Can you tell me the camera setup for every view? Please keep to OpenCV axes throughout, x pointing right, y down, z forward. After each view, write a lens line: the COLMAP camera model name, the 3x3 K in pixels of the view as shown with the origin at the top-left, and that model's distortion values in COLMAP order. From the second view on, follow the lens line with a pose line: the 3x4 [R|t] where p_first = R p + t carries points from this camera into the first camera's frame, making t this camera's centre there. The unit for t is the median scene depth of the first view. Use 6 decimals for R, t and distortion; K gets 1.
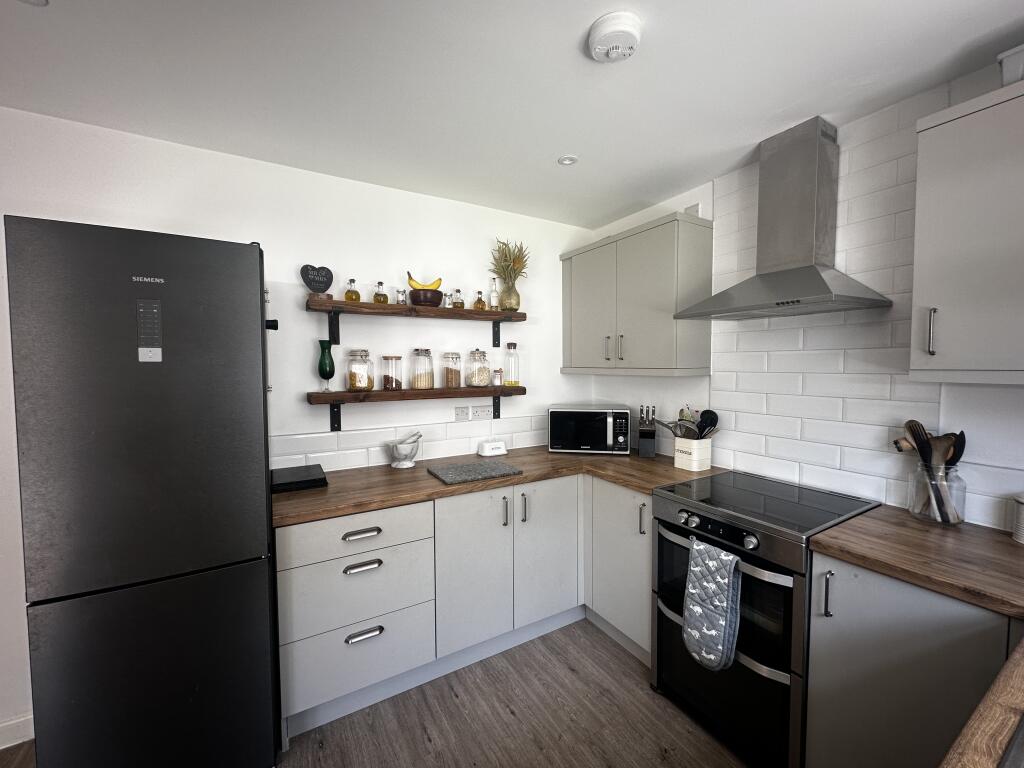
lens RADIAL K [[409.1, 0, 513.9], [0, 409.1, 382.2], [0, 0, 1]] dist [-0.001181, -0.000100]
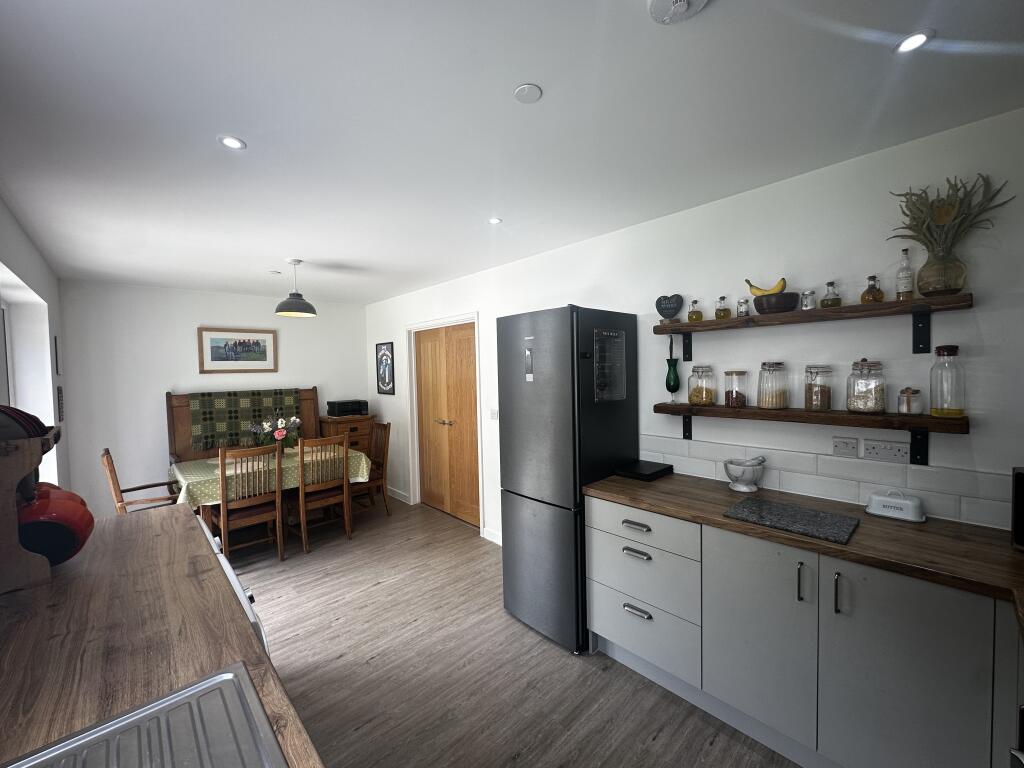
lens RADIAL K [[409.1, 0, 514.2], [0, 409.1, 384.3], [0, 0, 1]] dist [-0.001181, -0.000100]
pose [[0.230606, 0.033519, -0.972470, 0.517371], [-0.022180, 0.999328, 0.029185, -0.050380], [0.972794, 0.014840, 0.231195, 0.280014]]
